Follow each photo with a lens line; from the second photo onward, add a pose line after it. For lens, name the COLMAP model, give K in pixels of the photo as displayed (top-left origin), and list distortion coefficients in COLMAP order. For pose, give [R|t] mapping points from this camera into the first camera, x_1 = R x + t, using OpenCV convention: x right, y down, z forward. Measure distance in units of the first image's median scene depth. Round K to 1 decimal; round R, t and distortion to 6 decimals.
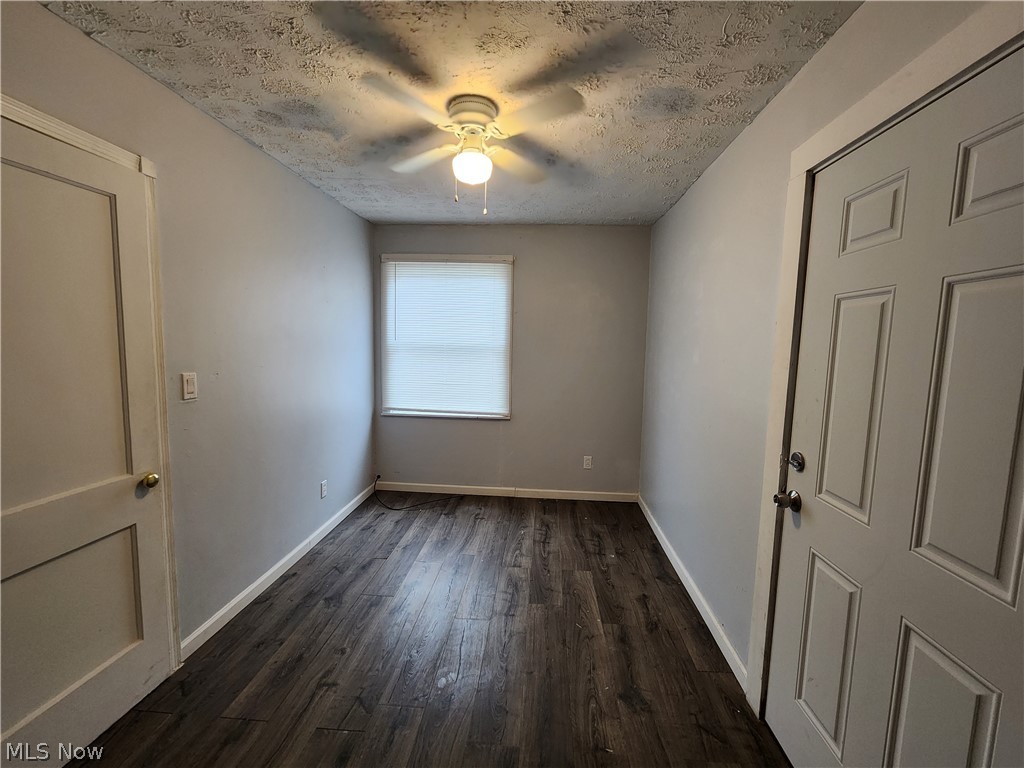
lens RADIAL K [[420.3, 0, 514.6], [0, 420.3, 382.8], [0, 0, 1]] dist [-0.001172, 0.000261]
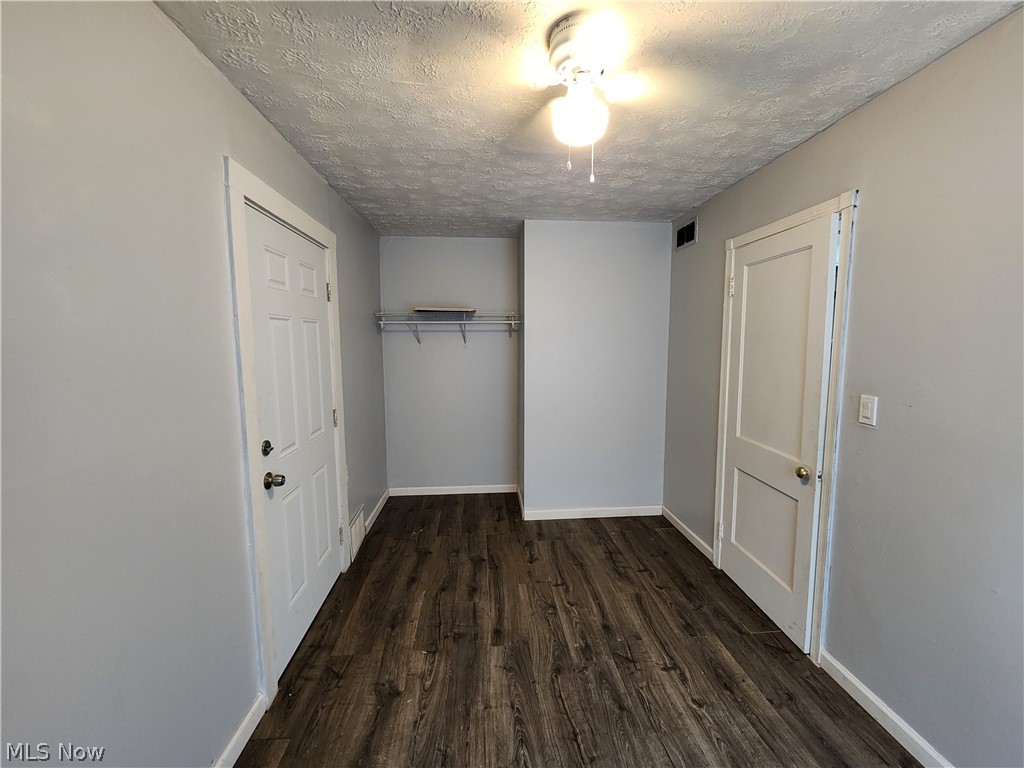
lens RADIAL K [[423.6, 0, 514.6], [0, 423.6, 381.5], [0, 0, 1]] dist [-0.002925, 0.000809]
pose [[-0.987775, -0.004206, -0.155827, 0.126832], [-0.035008, 0.980088, 0.195453, -0.207506], [0.151902, 0.198519, -0.968254, 1.778988]]
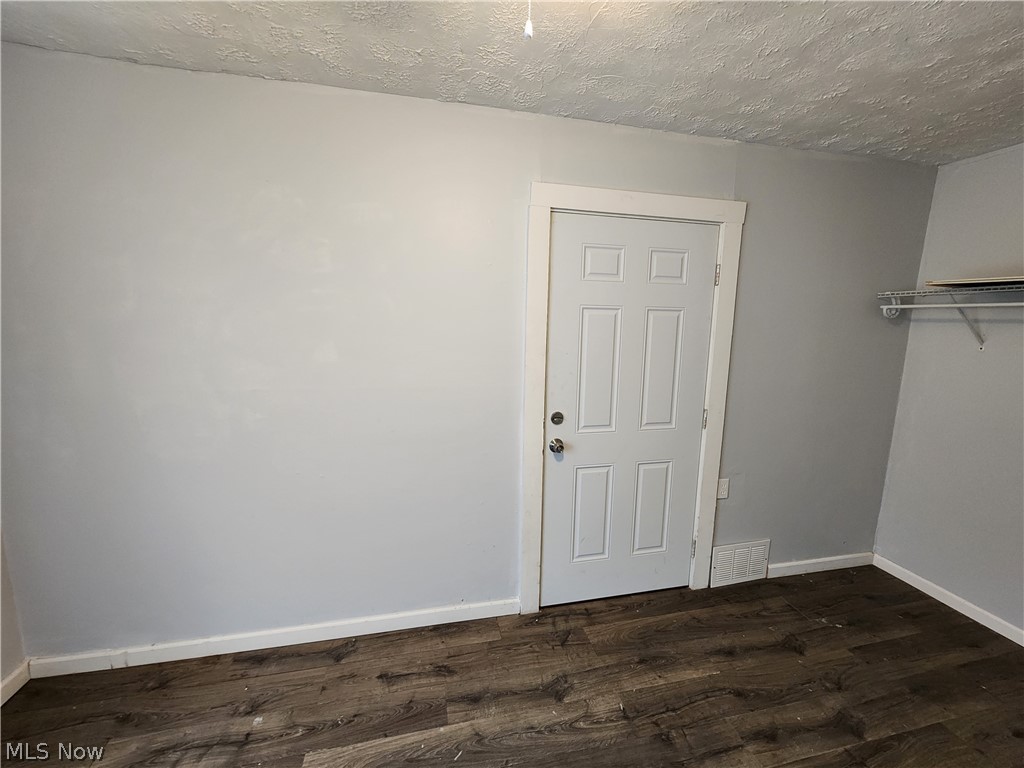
lens RADIAL K [[420.3, 0, 514.6], [0, 420.3, 382.8], [0, 0, 1]] dist [-0.001172, 0.000261]
pose [[-0.287438, -0.170970, 0.942417, -0.493430], [0.070426, 0.977503, 0.198815, -0.180350], [-0.955207, 0.123518, -0.268930, 1.195571]]
